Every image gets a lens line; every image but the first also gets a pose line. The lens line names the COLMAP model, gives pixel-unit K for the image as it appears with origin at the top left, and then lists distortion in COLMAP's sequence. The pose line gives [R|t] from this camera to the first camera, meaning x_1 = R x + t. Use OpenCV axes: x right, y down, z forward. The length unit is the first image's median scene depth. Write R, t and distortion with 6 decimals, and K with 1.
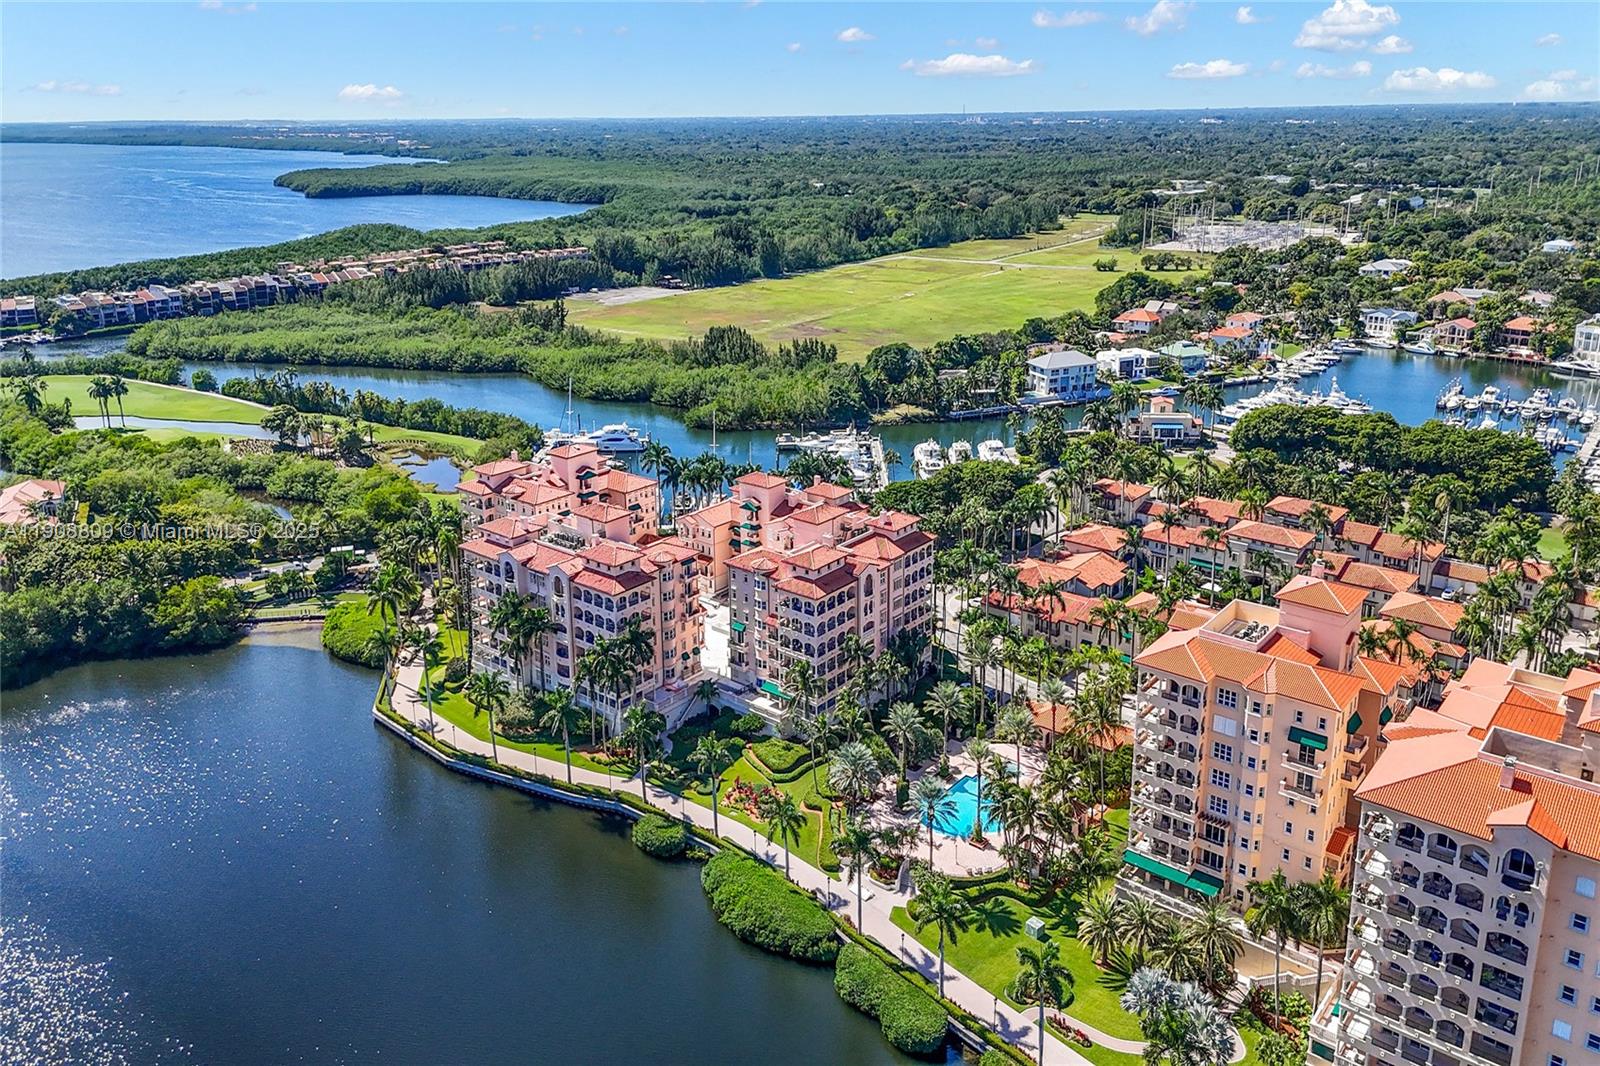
lens RADIAL K [[1205.2, 0, 800.0], [0, 1205.2, 533.0], [0, 0, 1]] dist [0.068083, -0.006646]
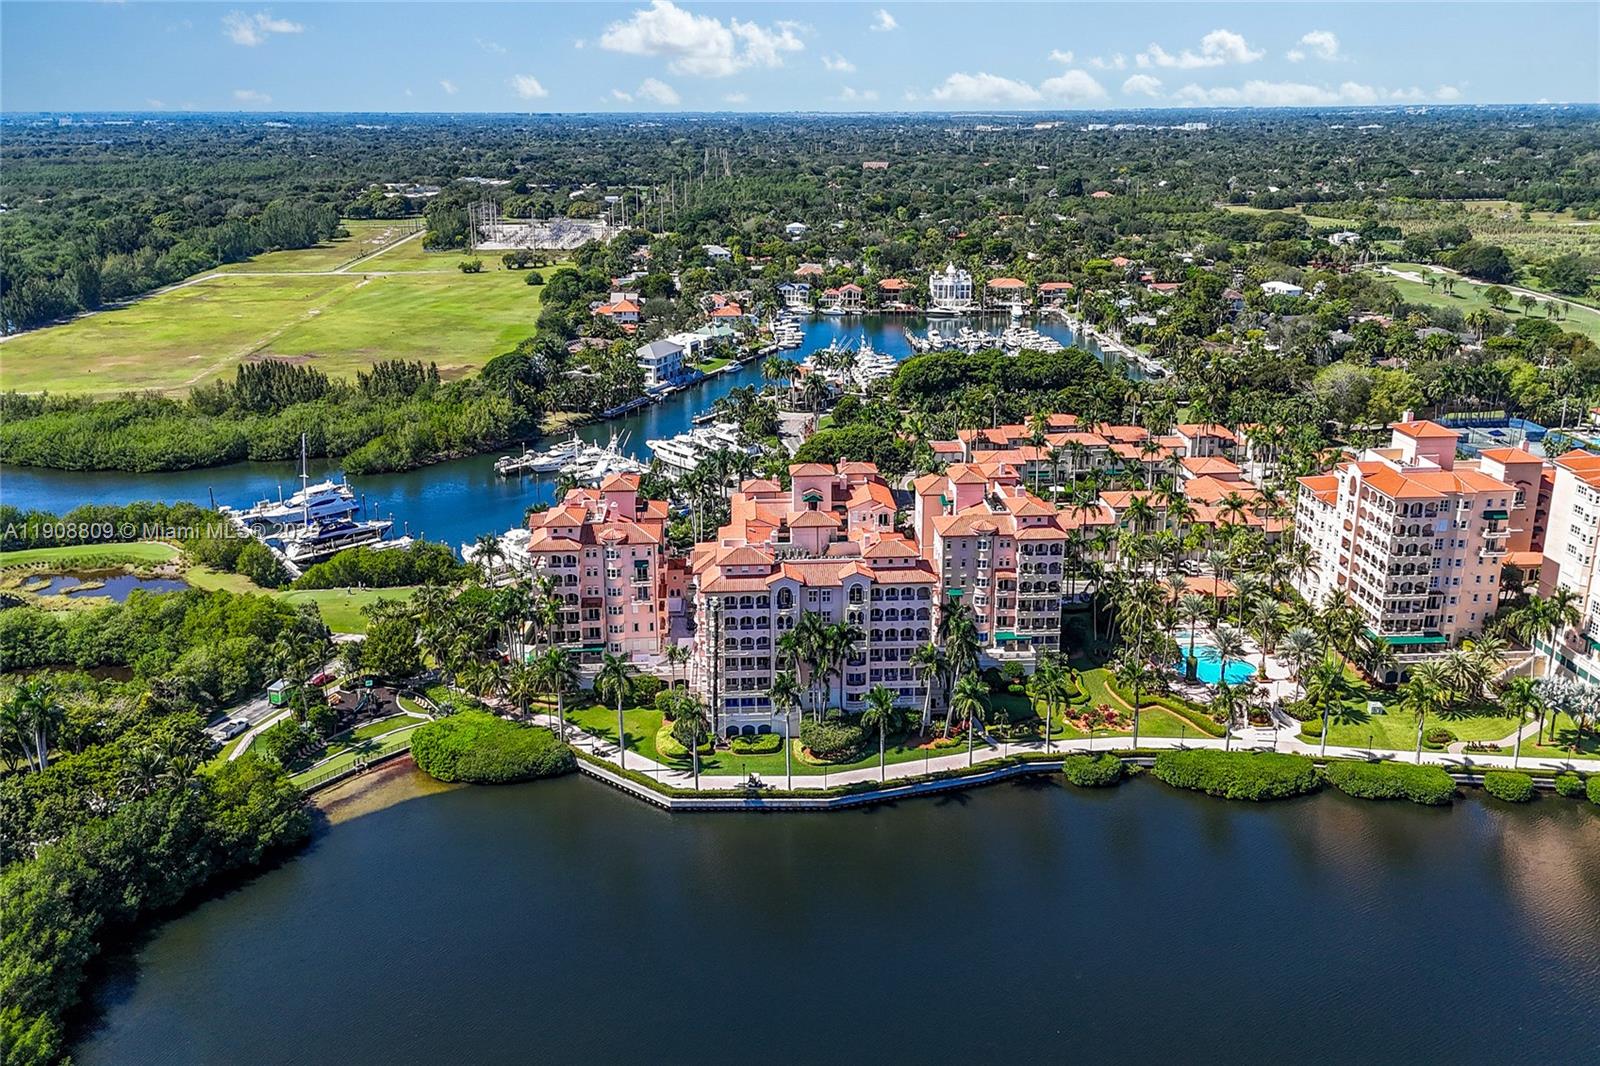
lens RADIAL K [[1205.2, 0, 800.0], [0, 1205.2, 533.0], [0, 0, 1]] dist [0.068083, -0.006646]
pose [[0.717219, -0.223829, 0.659923, -0.613647], [0.226663, 0.970447, 0.082808, -0.067325], [-0.658955, 0.090188, 0.746756, 0.212035]]
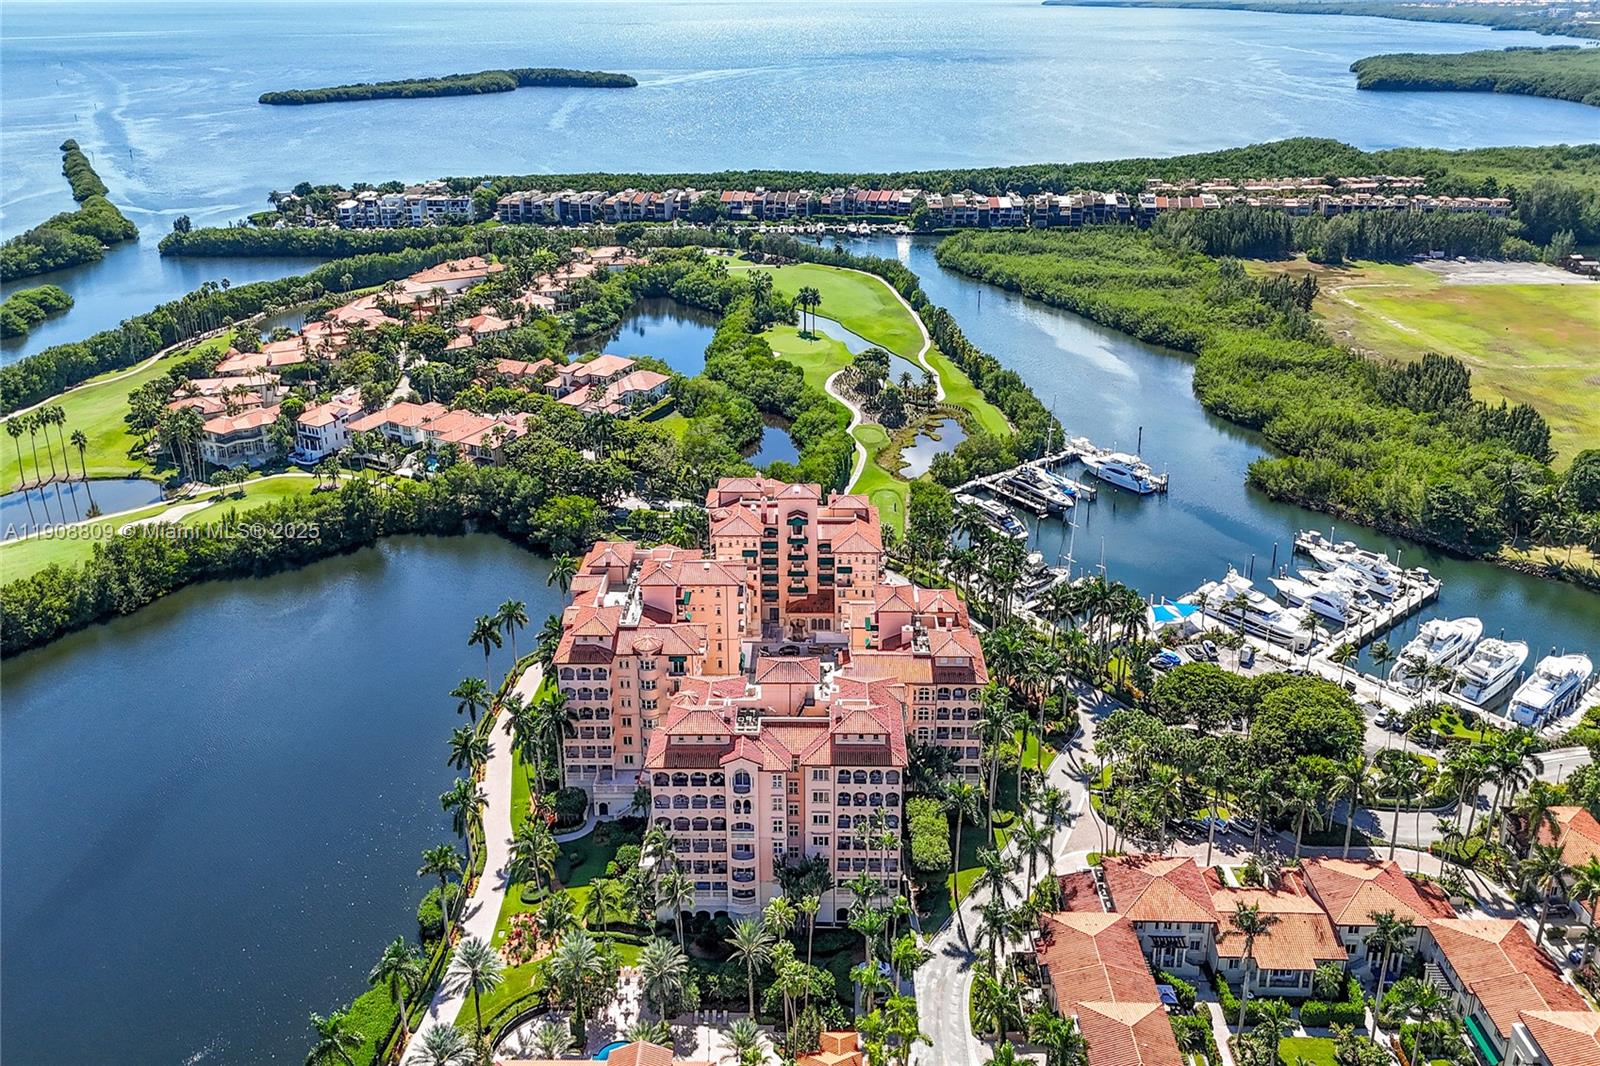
lens RADIAL K [[1205.2, 0, 800.0], [0, 1205.2, 533.0], [0, 0, 1]] dist [0.068083, -0.006646]
pose [[0.618279, 0.338741, -0.709214, 0.417986], [-0.263168, 0.939494, 0.219304, -0.209663], [0.740590, 0.051051, 0.670015, 0.337438]]
